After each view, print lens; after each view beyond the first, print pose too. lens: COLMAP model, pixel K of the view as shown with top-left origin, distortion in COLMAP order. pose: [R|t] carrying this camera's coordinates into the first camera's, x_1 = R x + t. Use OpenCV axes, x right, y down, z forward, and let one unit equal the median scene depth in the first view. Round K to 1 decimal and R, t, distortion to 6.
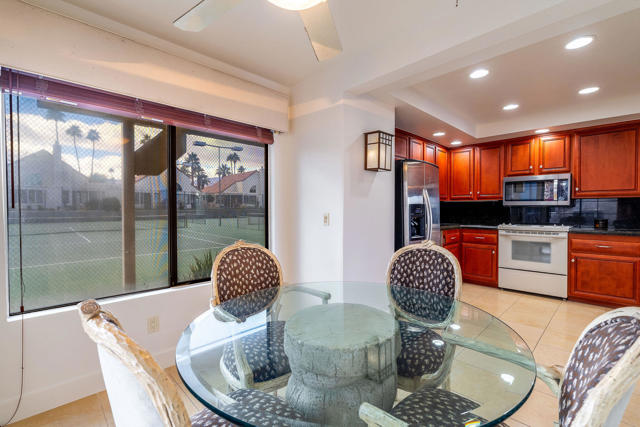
lens RADIAL K [[288.8, 0, 318.6], [0, 288.8, 213.4], [0, 0, 1]] dist [0.000121, 0.000201]
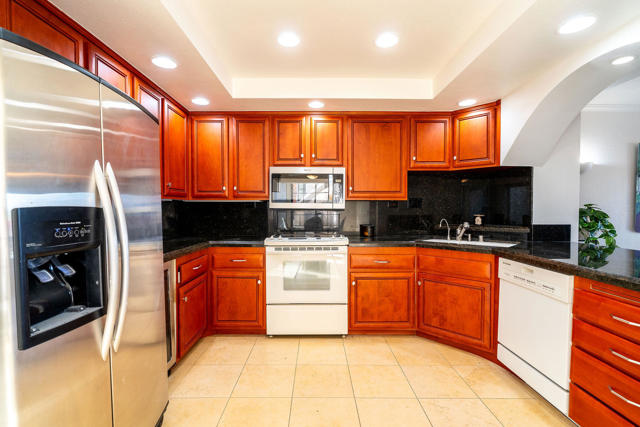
lens RADIAL K [[288.8, 0, 318.6], [0, 288.8, 213.4], [0, 0, 1]] dist [0.000121, 0.000201]
pose [[0.693070, -0.014817, 0.720718, 0.249965], [0.010912, 0.999890, 0.010062, -0.023392], [-0.720788, 0.000891, 0.693155, 0.484411]]
